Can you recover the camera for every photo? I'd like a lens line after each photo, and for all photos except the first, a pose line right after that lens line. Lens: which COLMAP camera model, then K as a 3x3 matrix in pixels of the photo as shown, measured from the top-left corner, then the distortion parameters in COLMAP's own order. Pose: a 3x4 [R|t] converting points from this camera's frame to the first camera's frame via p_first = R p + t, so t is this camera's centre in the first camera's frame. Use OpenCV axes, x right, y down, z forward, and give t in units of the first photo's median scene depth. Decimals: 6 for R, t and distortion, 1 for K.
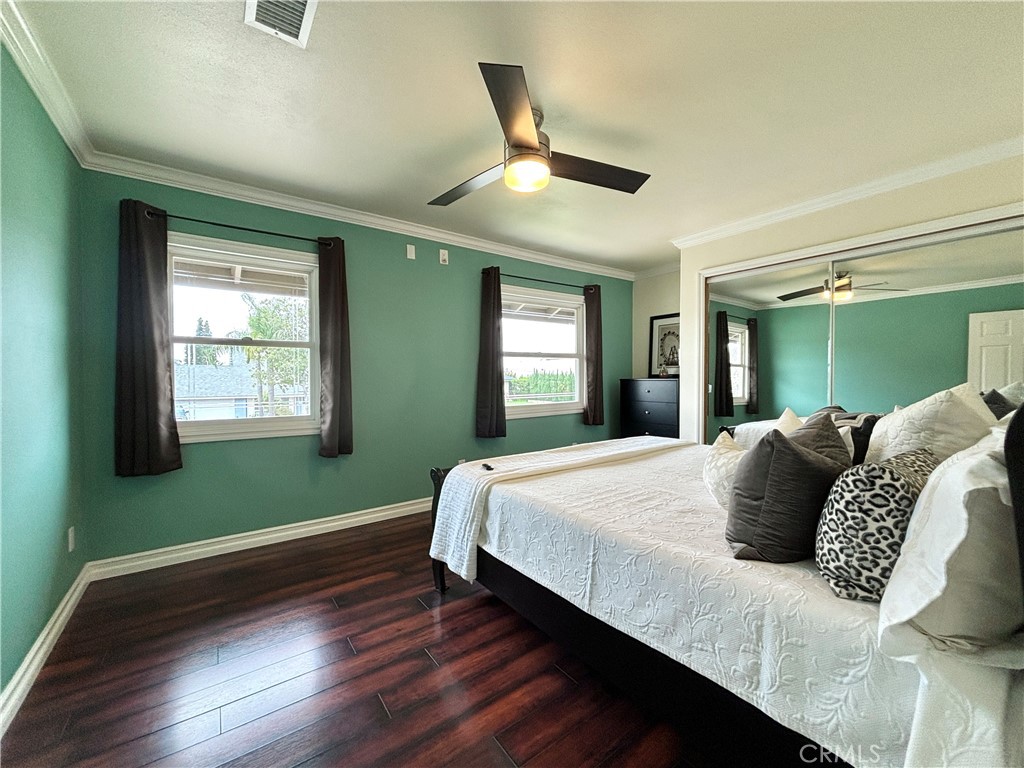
lens RADIAL K [[407.7, 0, 510.3], [0, 407.7, 382.2], [0, 0, 1]] dist [0.001077, -0.001025]
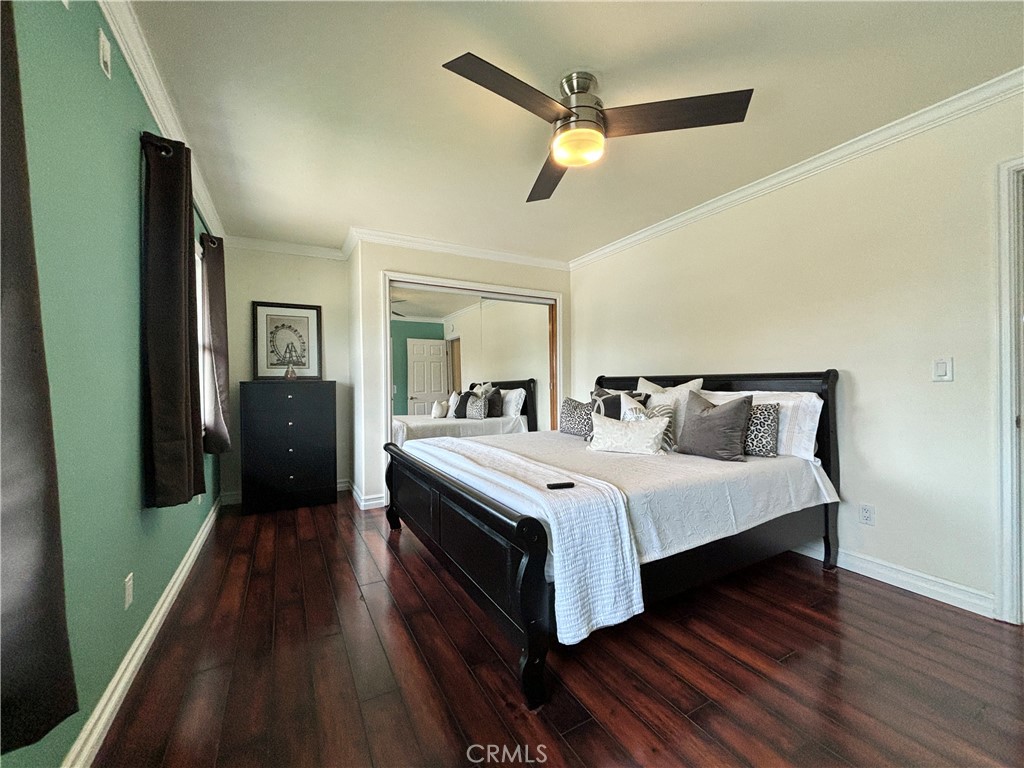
lens RADIAL K [[407.7, 0, 509.7], [0, 407.7, 383.3], [0, 0, 1]] dist [0.001077, -0.001025]
pose [[0.134571, -0.002031, 0.990902, -0.456483], [0.021396, 0.999771, -0.000856, 0.007149], [-0.990673, 0.021317, 0.134583, 0.542574]]
